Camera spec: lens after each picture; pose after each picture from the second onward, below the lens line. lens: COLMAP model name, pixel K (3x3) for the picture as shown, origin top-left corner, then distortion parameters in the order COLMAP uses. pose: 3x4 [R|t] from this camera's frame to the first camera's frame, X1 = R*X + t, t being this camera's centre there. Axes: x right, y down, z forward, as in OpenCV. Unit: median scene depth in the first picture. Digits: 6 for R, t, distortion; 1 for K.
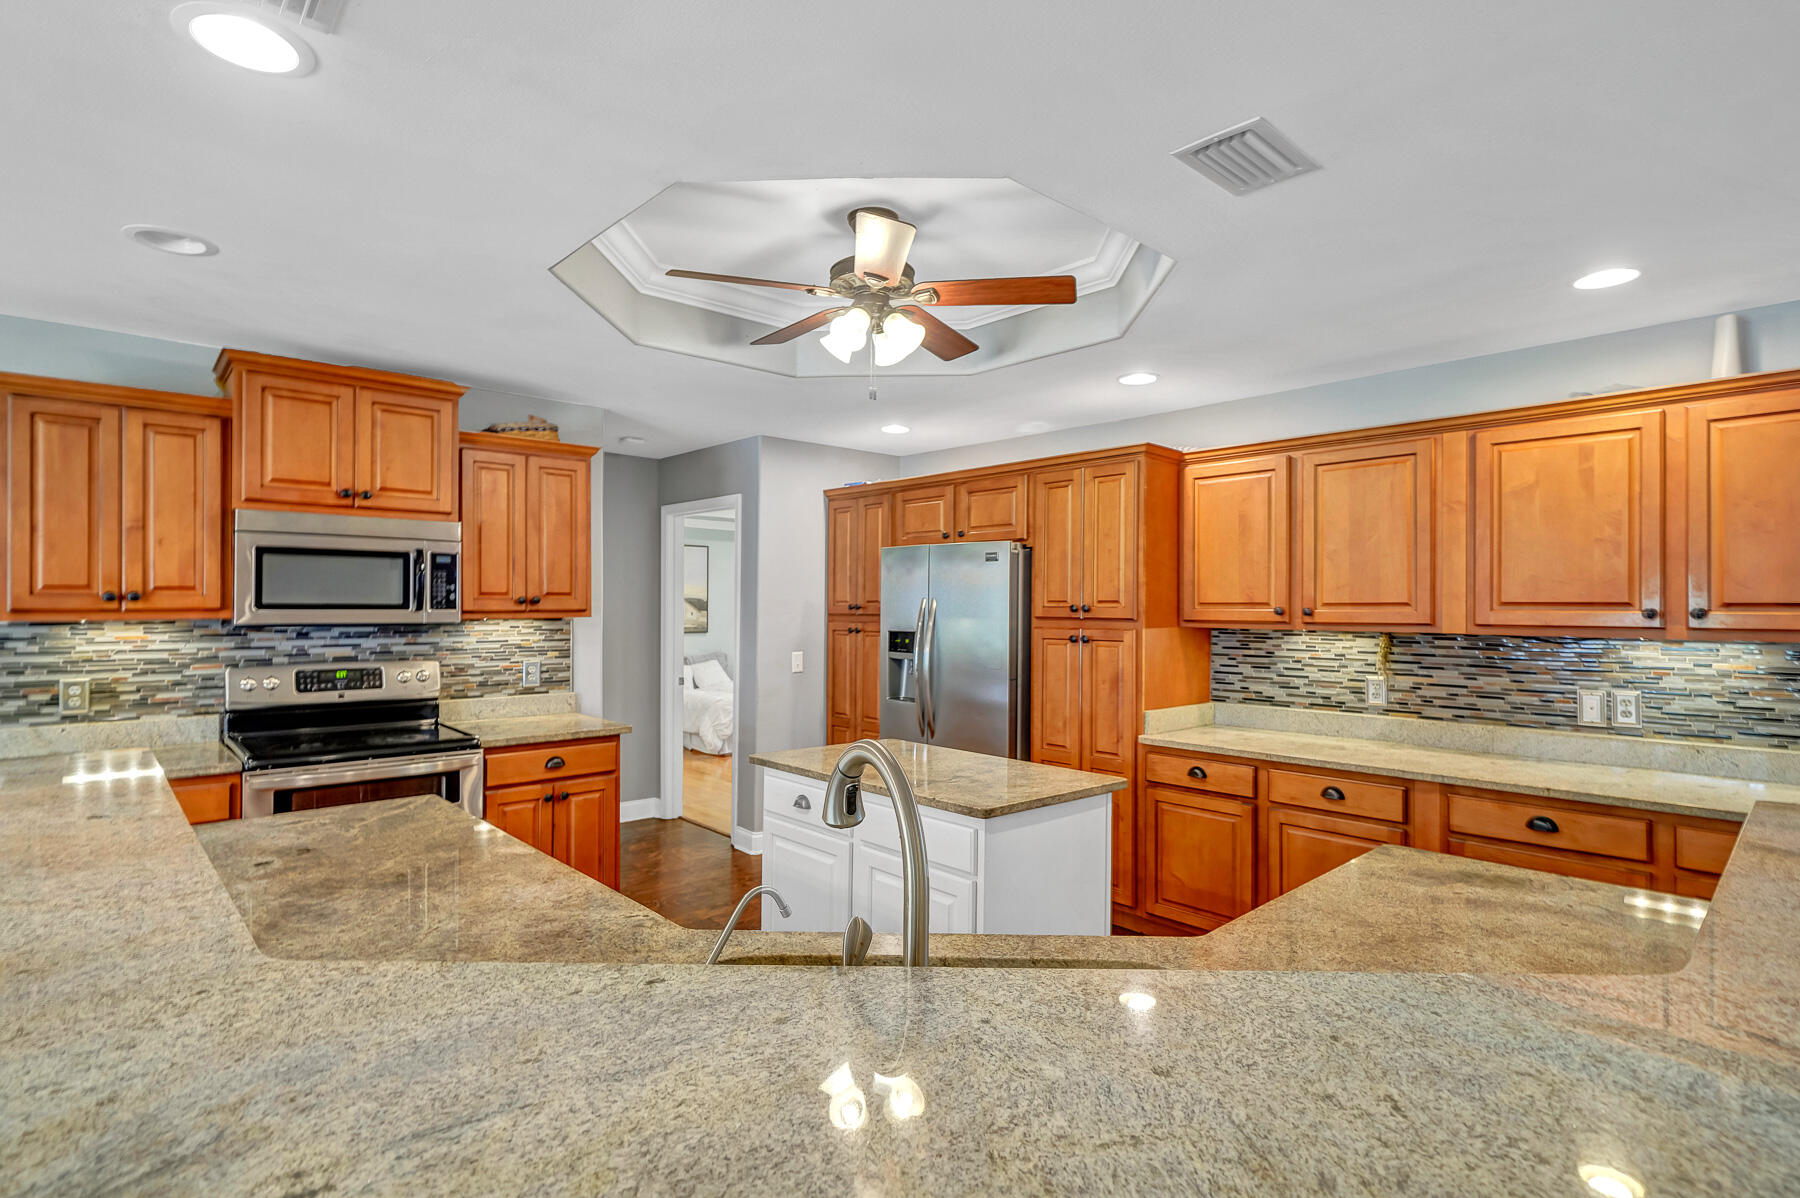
lens RADIAL K [[892.9, 0, 891.1], [0, 892.9, 600.4], [0, 0, 1]] dist [0.002738, -0.000074]
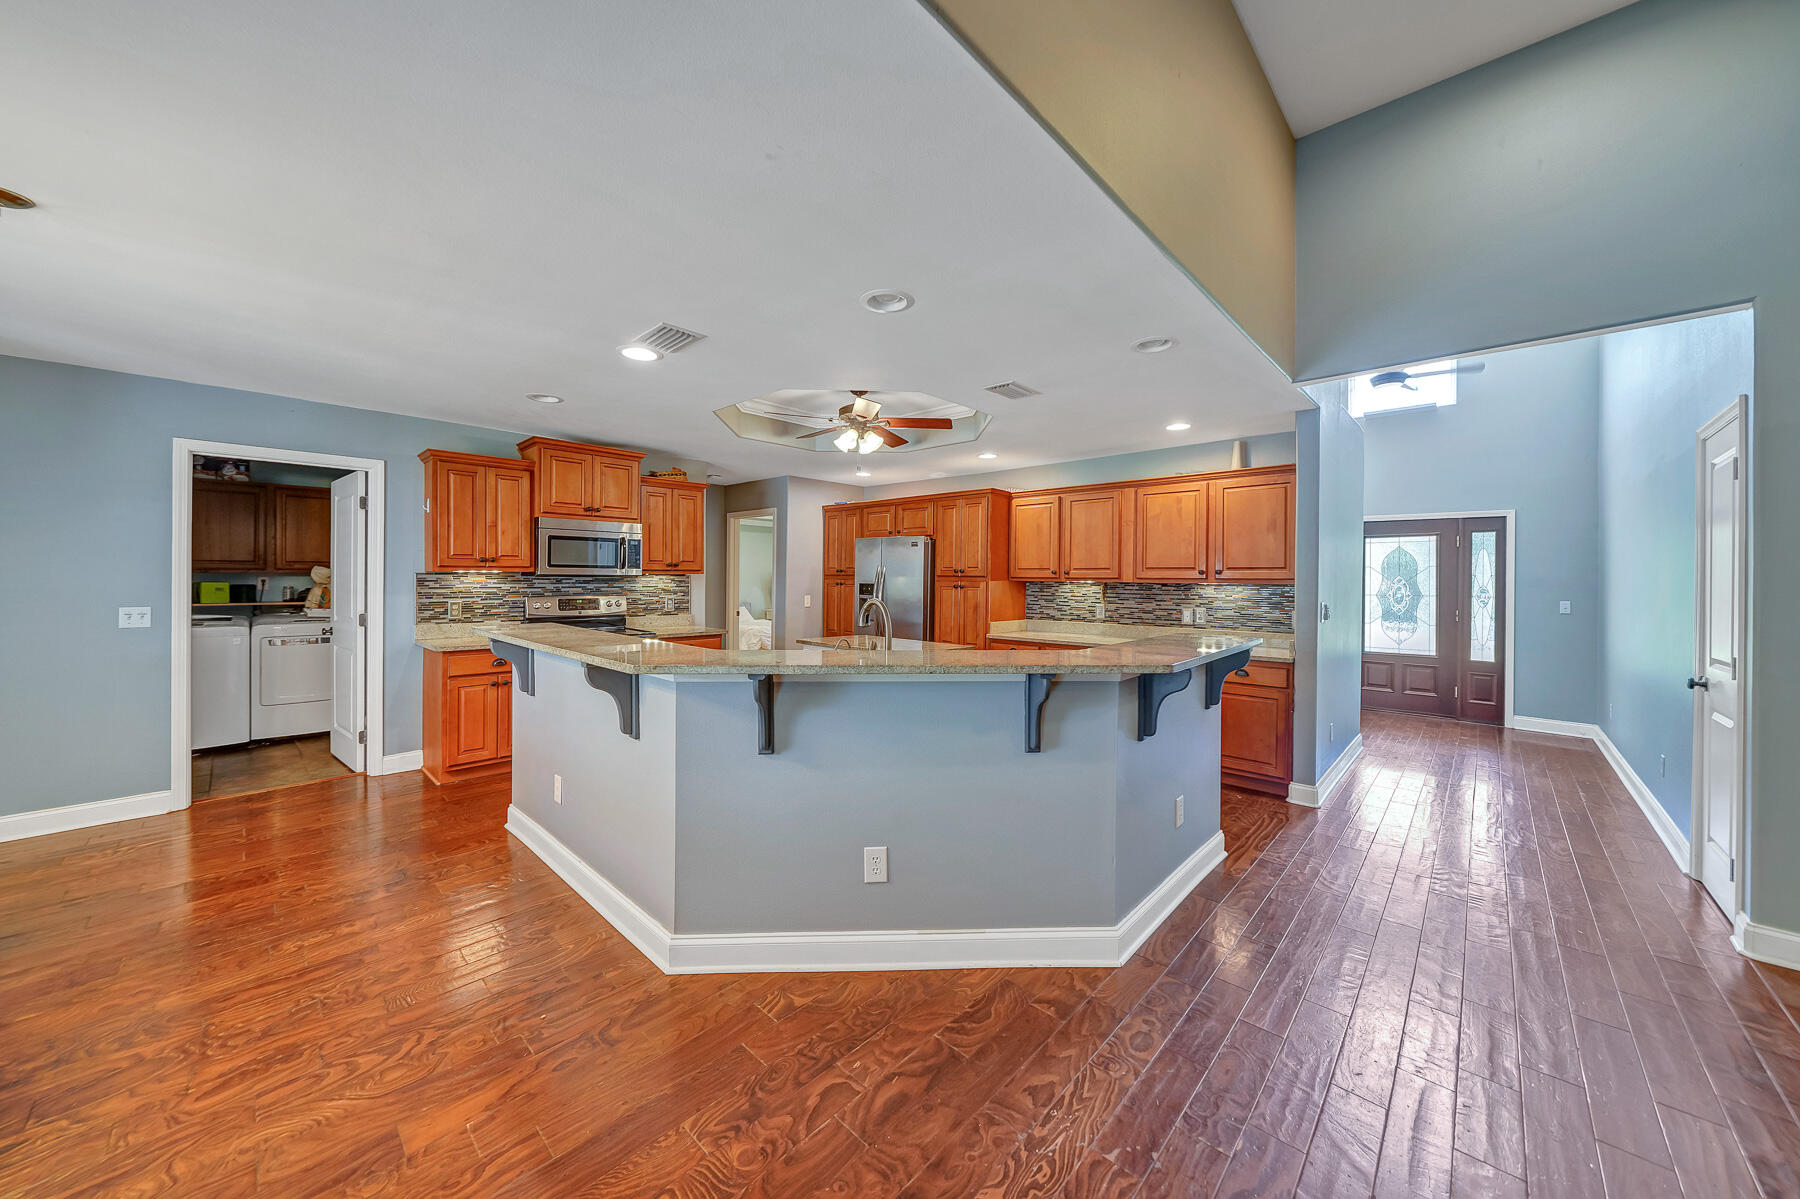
lens RADIAL K [[631.3, 0, 898.0], [0, 631.3, 581.1], [0, 0, 1]] dist [-0.001665, -0.000184]
pose [[0.996760, 0.005253, 0.080263, -0.035448], [-0.006127, 0.999925, 0.010642, 0.018476], [-0.080201, -0.011100, 0.996717, -0.395441]]
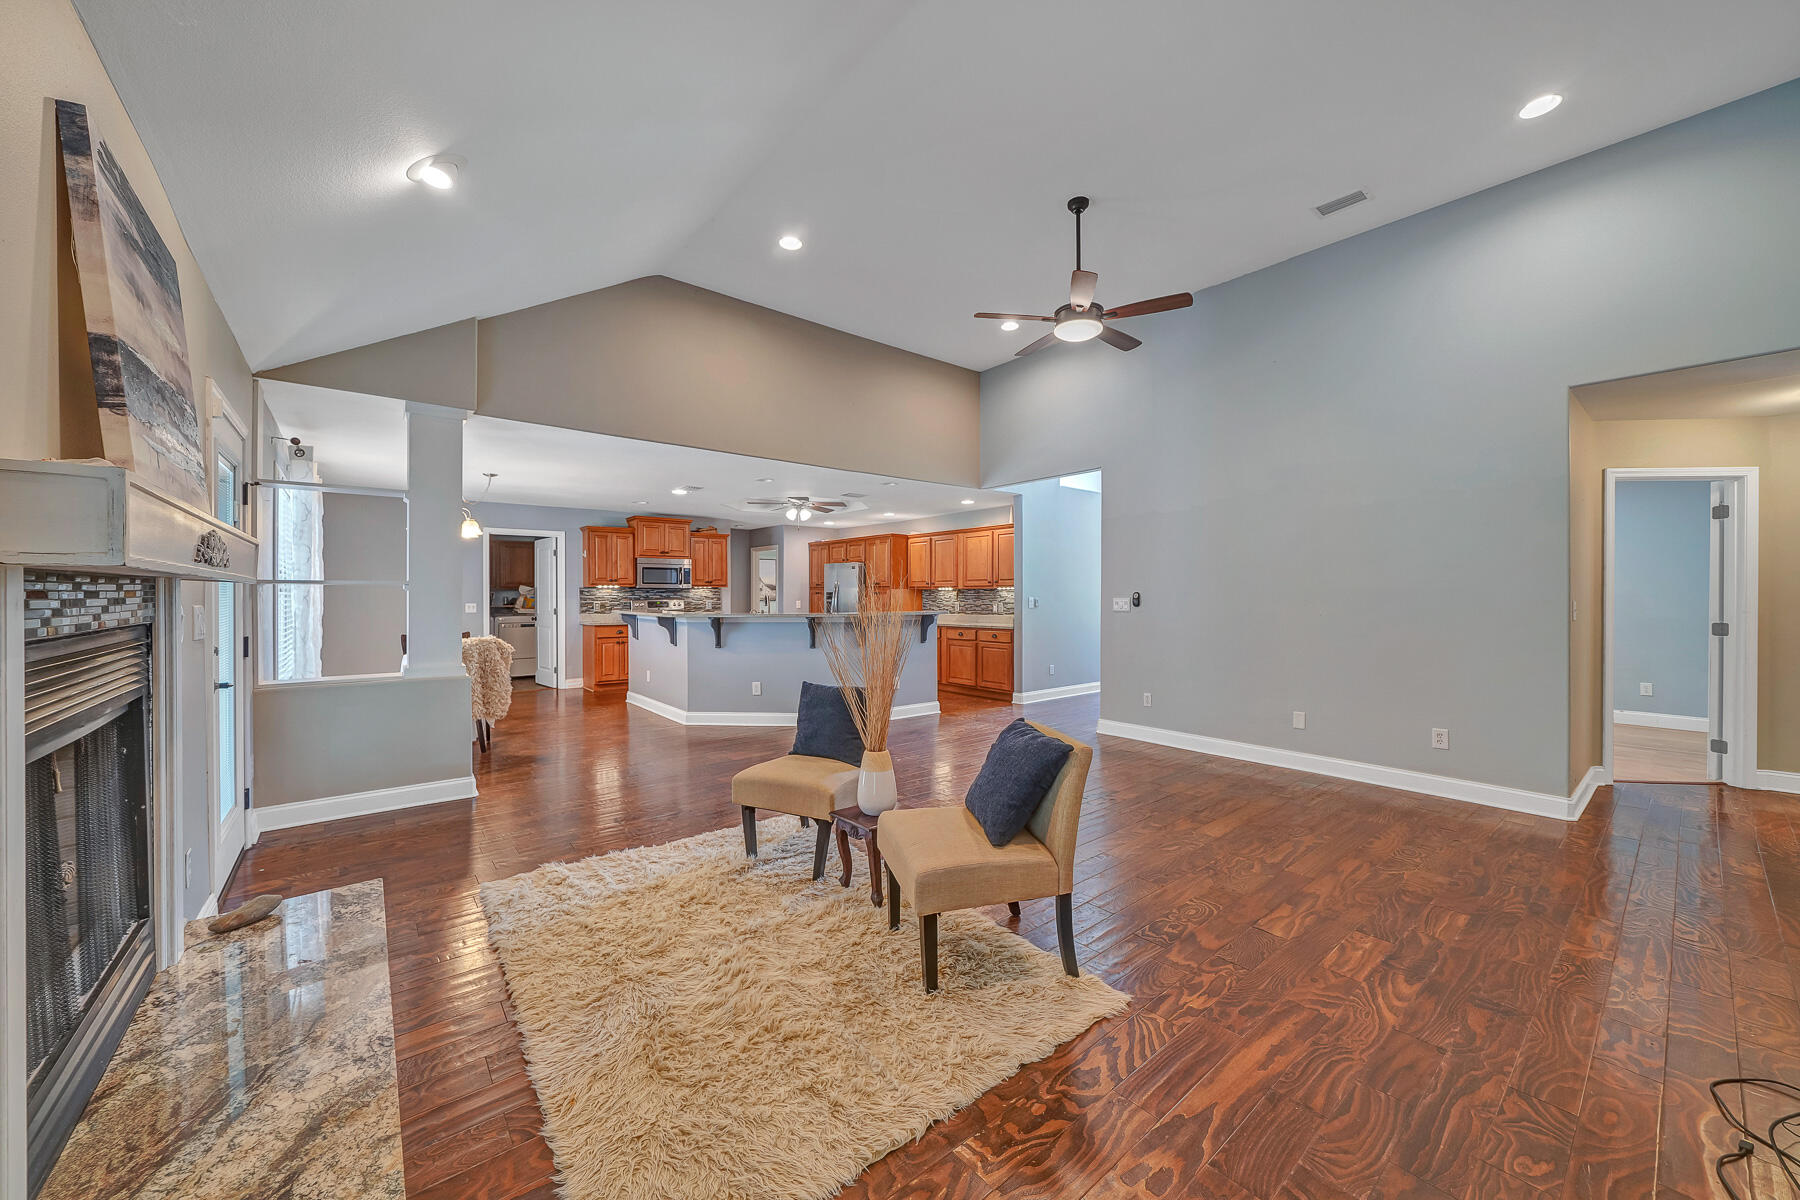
lens RADIAL K [[659.8, 0, 900.0], [0, 659.8, 600.0], [0, 0, 1]] dist [-0.001388, 0.000000]
pose [[0.998911, -0.004778, -0.046417, 0.430361], [0.005422, 0.999891, 0.013763, 0.038729], [0.046346, -0.013999, 0.998827, -1.466342]]
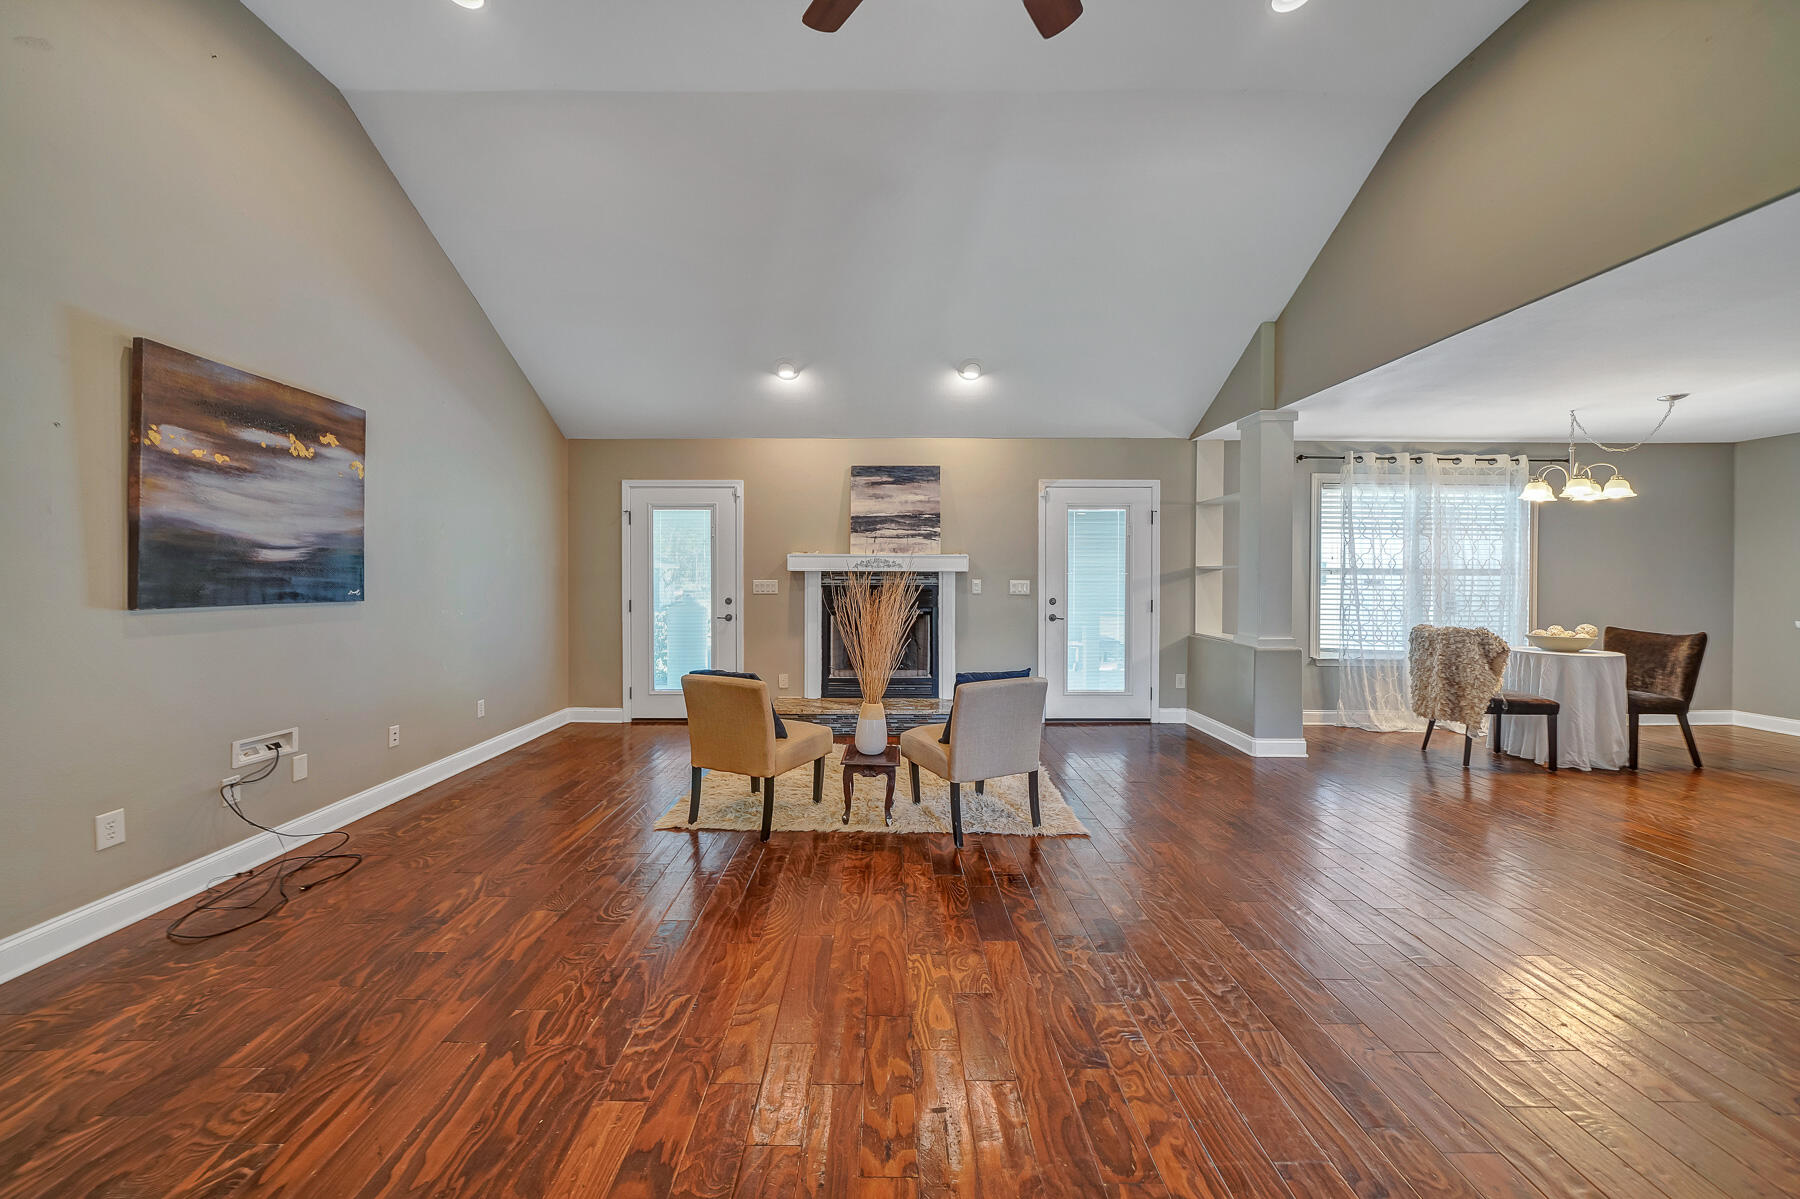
lens RADIAL K [[631.3, 0, 898.0], [0, 631.3, 581.1], [0, 0, 1]] dist [-0.001665, -0.000184]
pose [[-0.668481, 0.002285, -0.743726, 0.985800], [0.001472, 0.999997, 0.001749, 0.047144], [0.743728, 0.000075, -0.668483, -0.151895]]
